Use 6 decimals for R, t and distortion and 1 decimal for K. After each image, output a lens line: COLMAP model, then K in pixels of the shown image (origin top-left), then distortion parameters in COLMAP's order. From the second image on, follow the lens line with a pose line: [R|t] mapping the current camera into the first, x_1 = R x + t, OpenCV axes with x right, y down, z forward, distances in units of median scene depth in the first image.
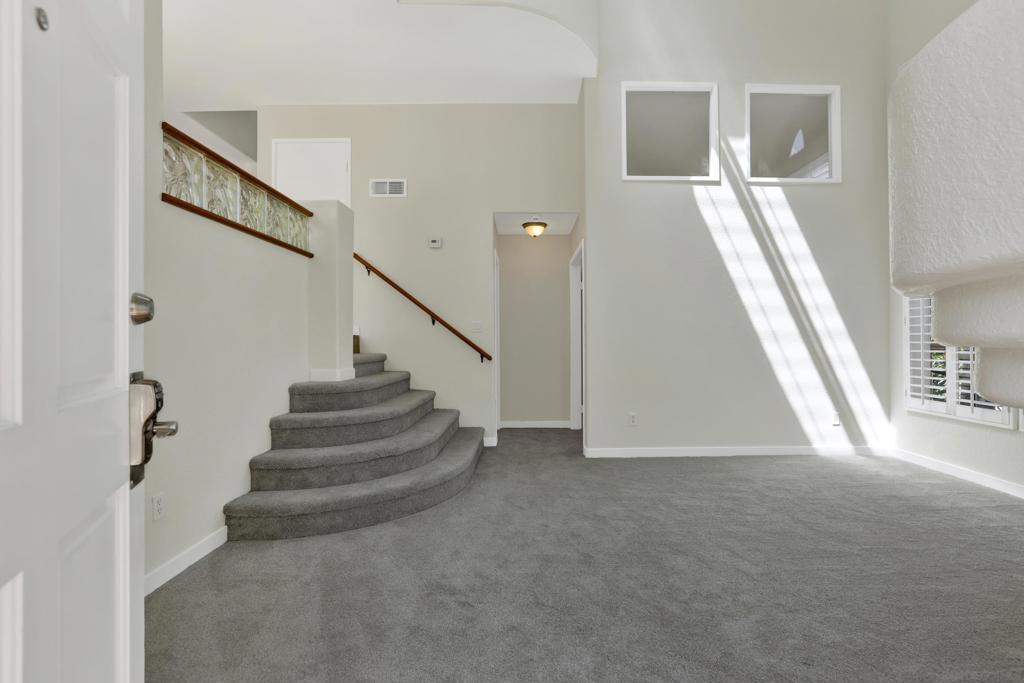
lens RADIAL K [[487.7, 0, 530.2], [0, 487.7, 339.5], [0, 0, 1]] dist [-0.028033, 0.001255]
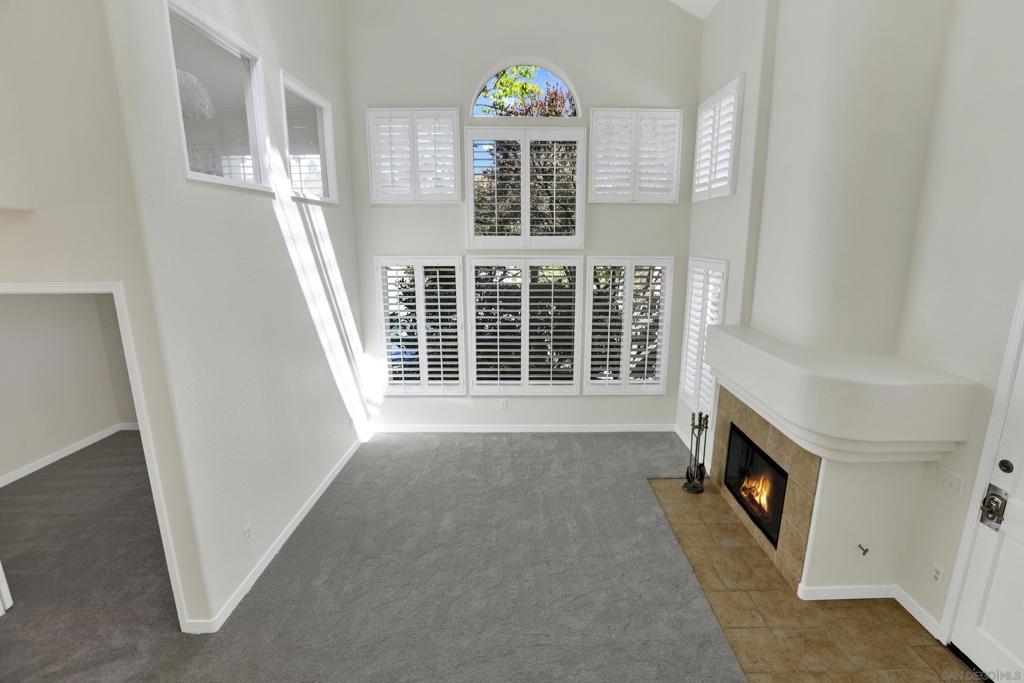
lens RADIAL K [[468.1, 0, 528.5], [0, 468.1, 335.1], [0, 0, 1]] dist [-0.024030, 0.000794]
pose [[0.015628, -0.207445, 0.978122, -0.385041], [0.002798, 0.978247, 0.207426, -0.260520], [-0.999874, -0.000505, 0.015869, 0.580436]]
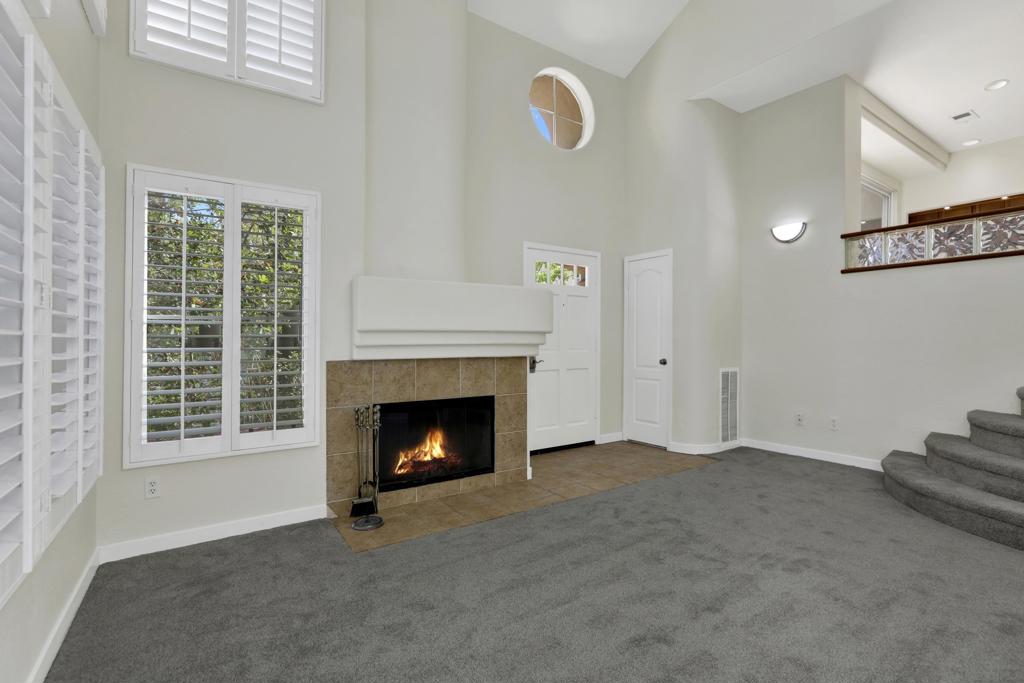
lens RADIAL K [[472.2, 0, 523.6], [0, 472.2, 340.8], [0, 0, 1]] dist [-0.054618, 0.017438]
pose [[-0.836435, -0.002553, -0.548060, 0.673939], [-0.003782, 0.999992, 0.001115, -0.003447], [0.548052, 0.003005, -0.836439, 0.910698]]
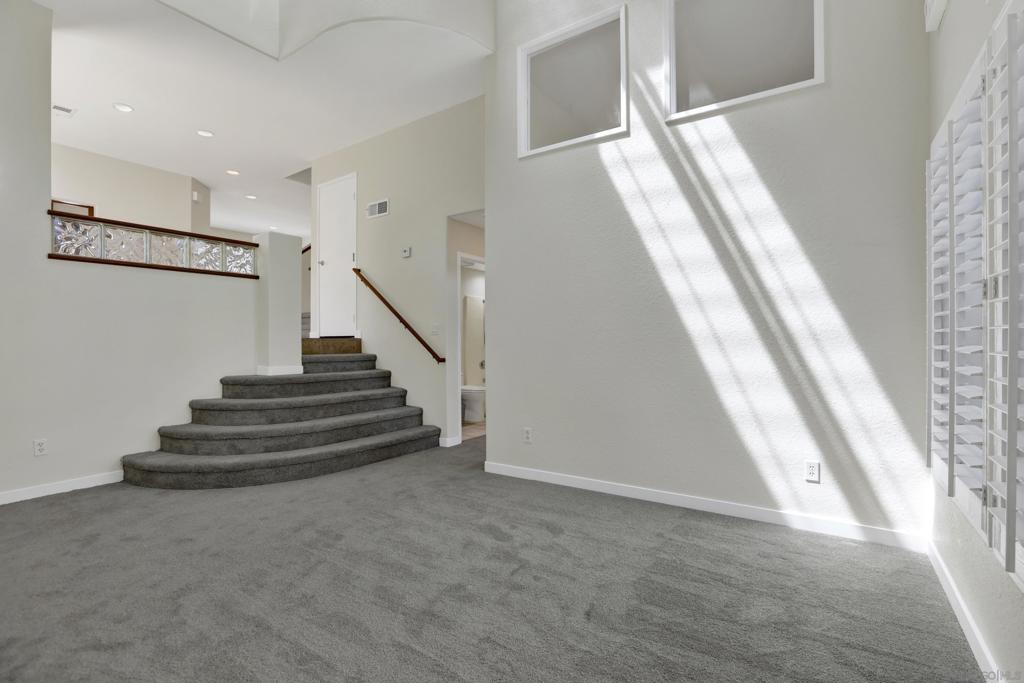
lens RADIAL K [[481.3, 0, 518.6], [0, 481.3, 342.6], [0, 0, 1]] dist [0.003049, 0.000638]
pose [[0.808838, 0.004319, -0.588015, 0.703590], [0.001771, 0.999951, 0.009780, -0.009737], [0.588028, -0.008952, 0.808791, 0.299002]]
